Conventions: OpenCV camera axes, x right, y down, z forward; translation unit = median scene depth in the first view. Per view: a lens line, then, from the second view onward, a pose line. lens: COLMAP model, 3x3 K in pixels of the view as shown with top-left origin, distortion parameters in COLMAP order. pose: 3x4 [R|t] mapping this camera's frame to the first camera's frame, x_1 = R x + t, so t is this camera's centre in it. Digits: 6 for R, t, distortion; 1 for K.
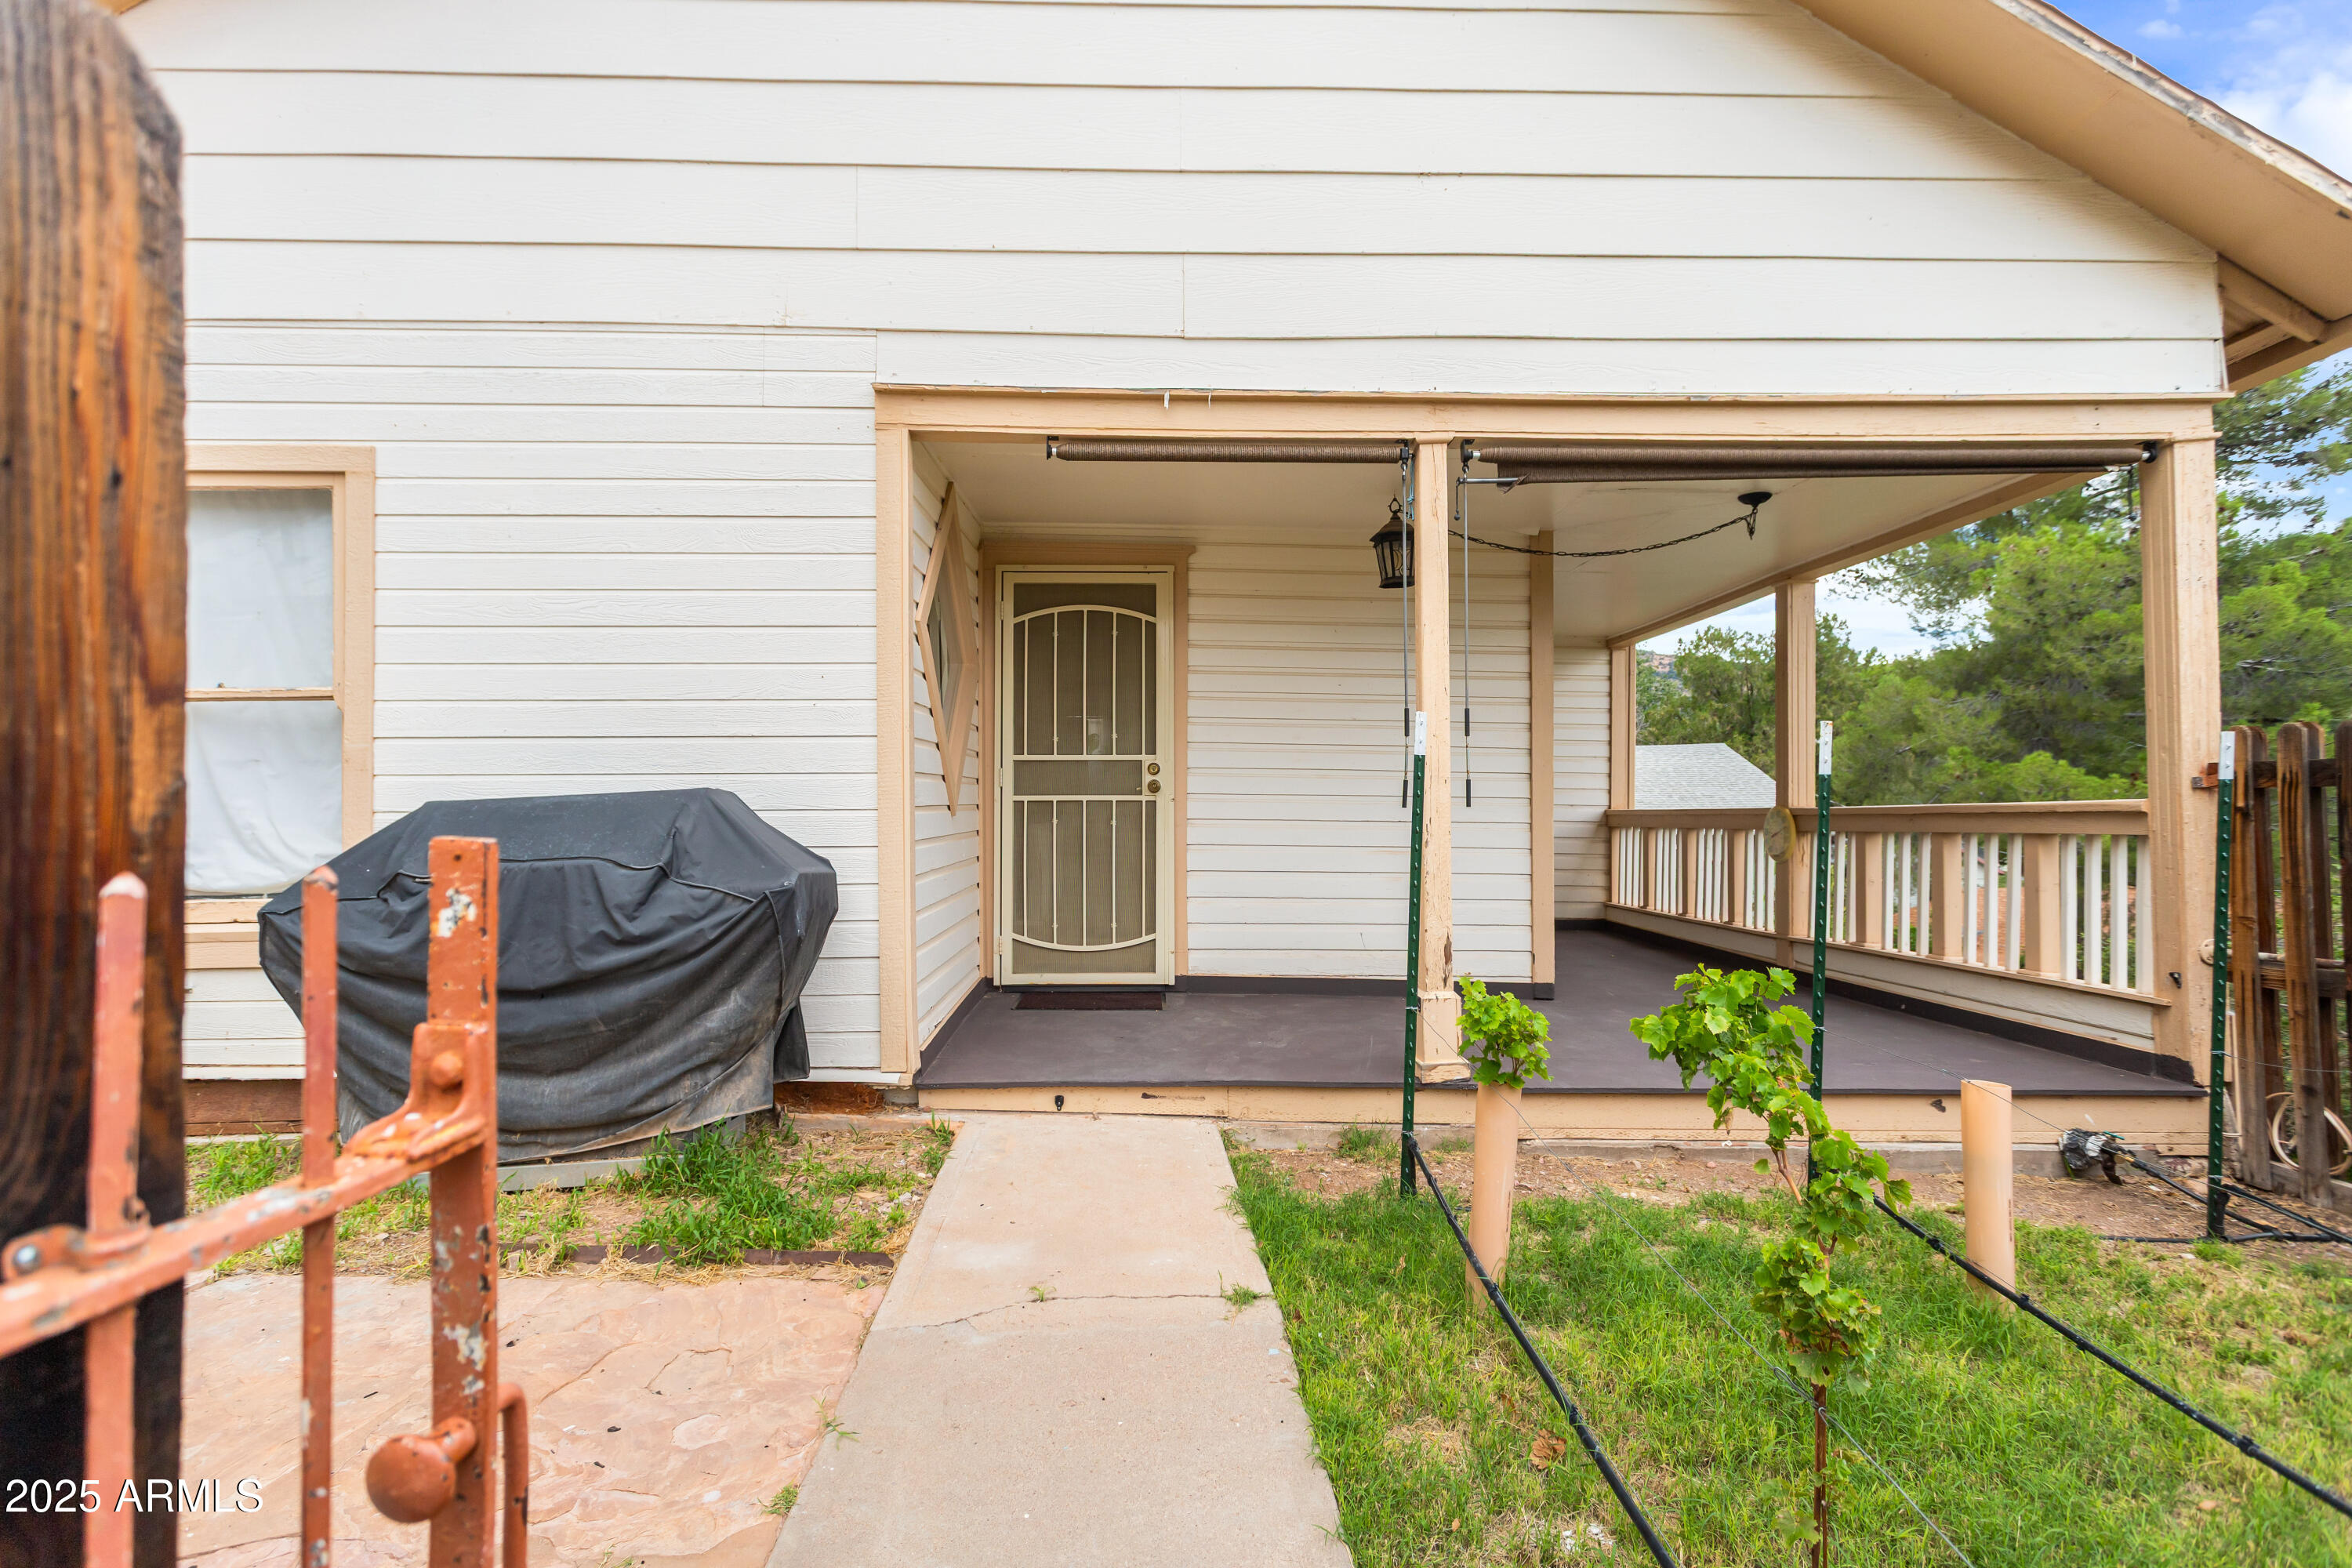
lens RADIAL K [[1164.2, 0, 1171.6], [0, 1164.2, 790.8], [0, 0, 1]] dist [0.001307, 0.001291]
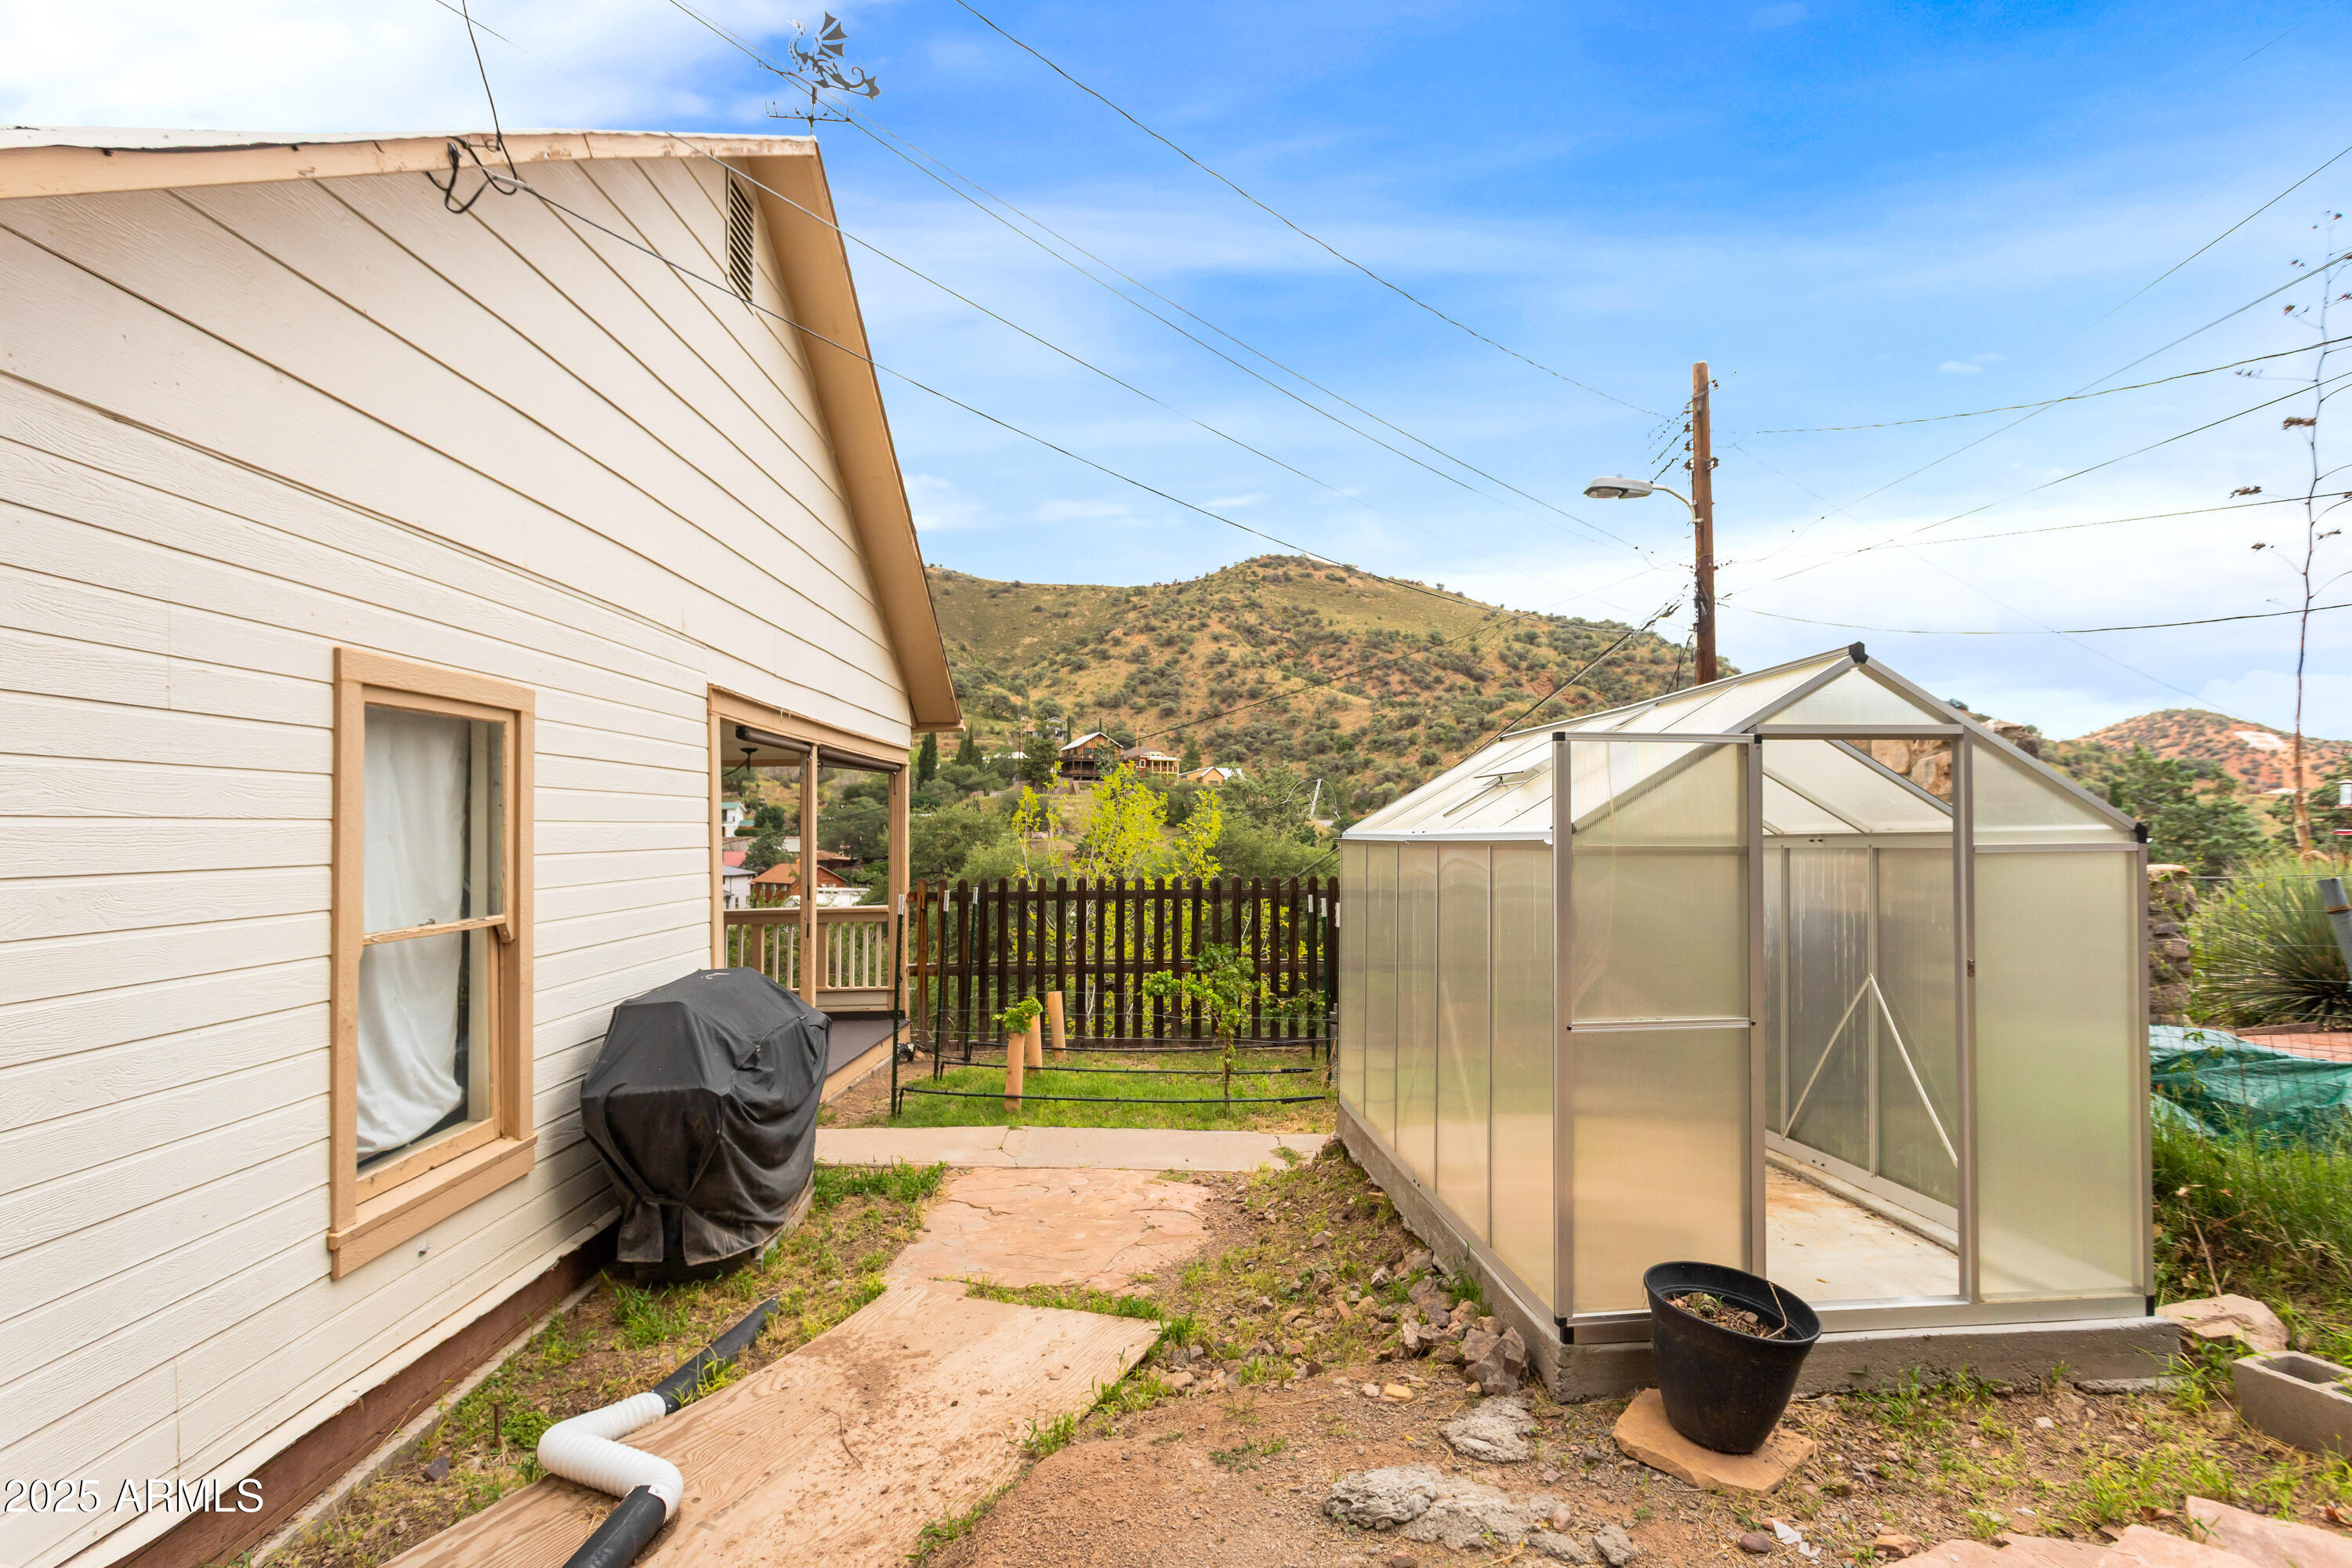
lens RADIAL K [[1216.1, 0, 1205.7], [0, 1216.1, 807.5], [0, 0, 1]] dist [0.001186, 0.000324]
pose [[-0.000369, 0.017061, 0.999854, -0.400804], [-0.004503, 0.999844, -0.017062, -0.037591], [-0.999990, -0.004508, -0.000292, 0.081709]]
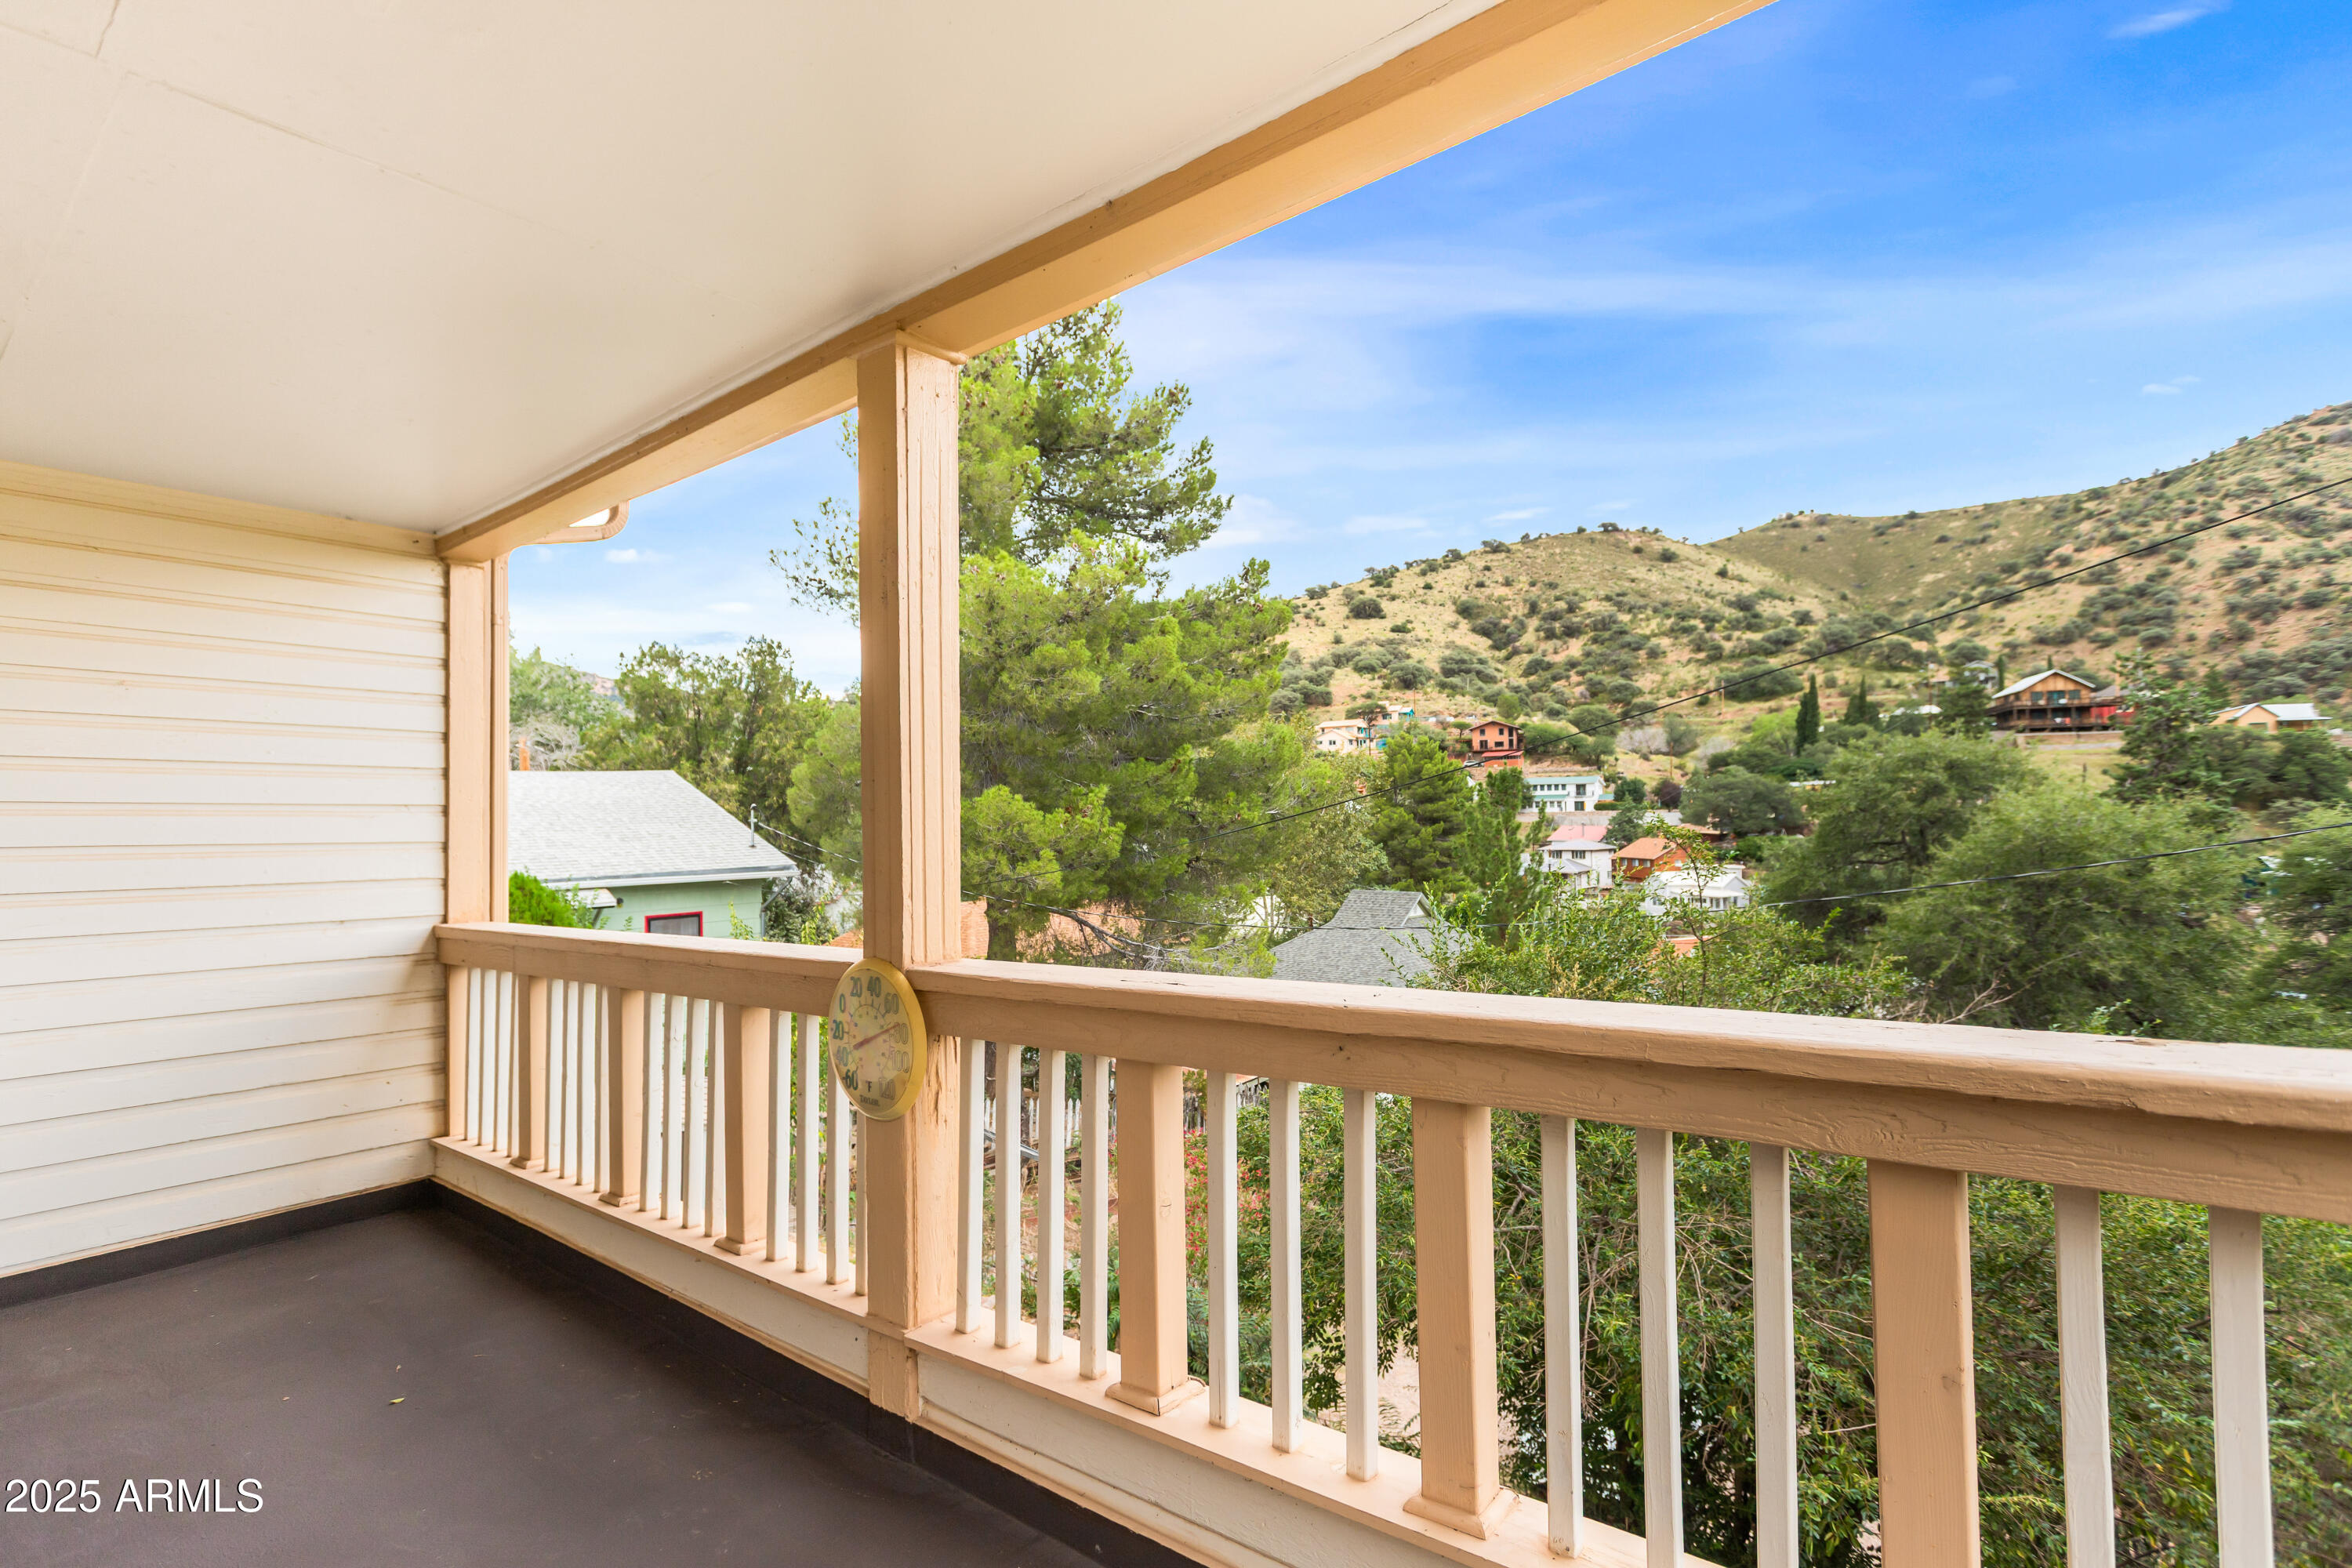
lens RADIAL K [[1164.2, 0, 1171.6], [0, 1164.2, 790.8], [0, 0, 1]] dist [0.001307, 0.001291]
pose [[0.658949, 0.003314, 0.752180, 0.116494], [0.013091, 0.999788, -0.015873, -0.012251], [-0.752074, 0.020307, 0.658766, 0.259293]]
